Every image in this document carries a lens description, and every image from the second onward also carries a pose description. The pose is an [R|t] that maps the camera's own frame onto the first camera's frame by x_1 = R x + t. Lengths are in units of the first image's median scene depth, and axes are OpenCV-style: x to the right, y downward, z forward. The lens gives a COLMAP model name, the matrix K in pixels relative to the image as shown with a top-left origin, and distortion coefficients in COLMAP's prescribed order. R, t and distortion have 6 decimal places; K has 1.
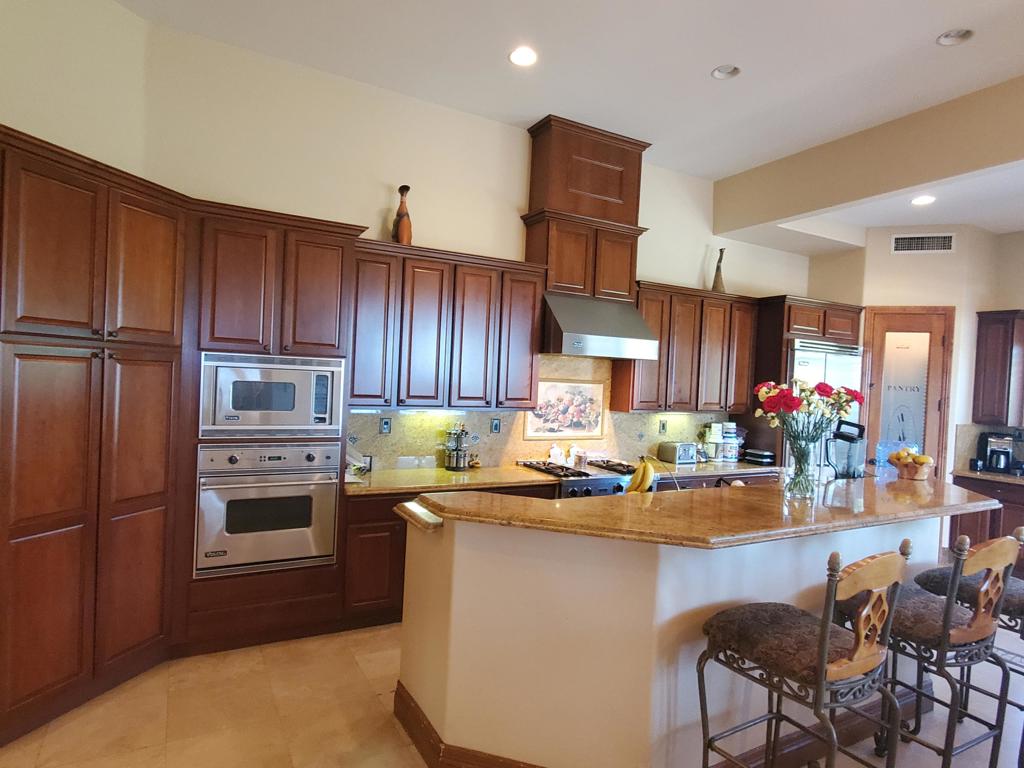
lens RADIAL K [[579.5, 0, 507.9], [0, 579.5, 387.8], [0, 0, 1]] dist [0.005308, 0.002926]
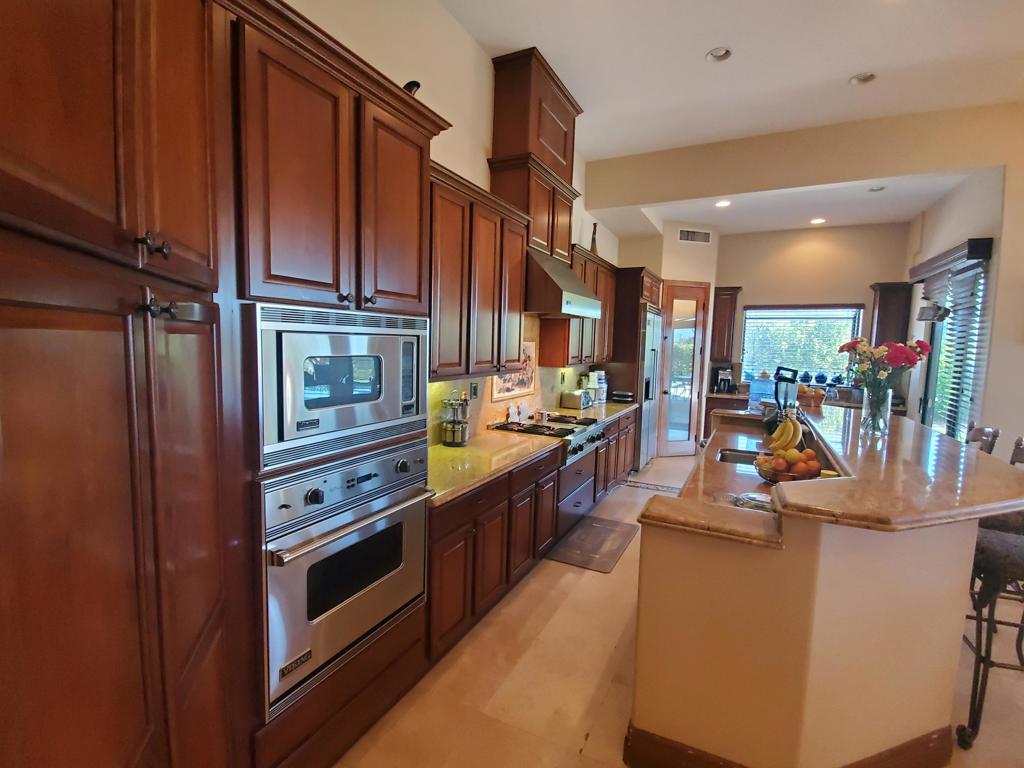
lens RADIAL K [[466.2, 0, 517.9], [0, 466.2, 385.9], [0, 0, 1]] dist [0.010619, 0.000001]
pose [[0.822717, -0.076924, 0.563222, -0.364772], [0.020955, 0.994232, 0.105182, -0.017707], [-0.568064, -0.074733, 0.819584, 0.338578]]
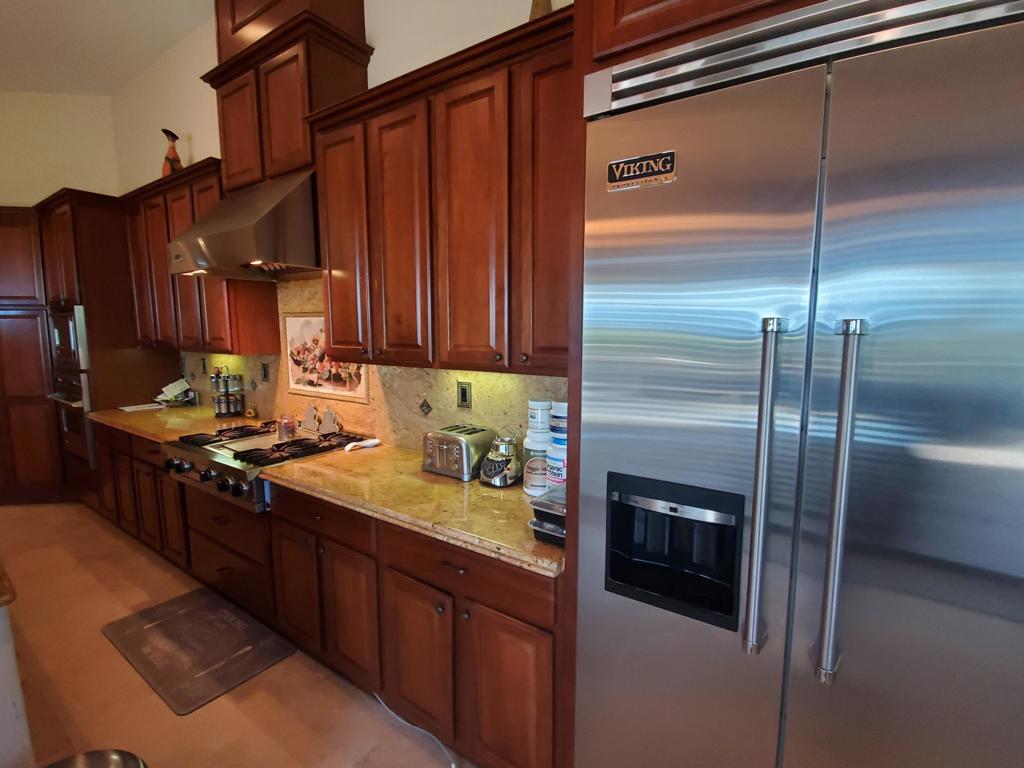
lens RADIAL K [[481.0, 0, 513.9], [0, 481.0, 375.2], [0, 0, 1]] dist [0.001499, -0.000463]
pose [[0.448548, 0.048721, -0.892430, 0.739399], [0.009806, 0.998185, 0.059423, 0.029943], [0.893705, -0.035405, 0.447256, 0.968370]]
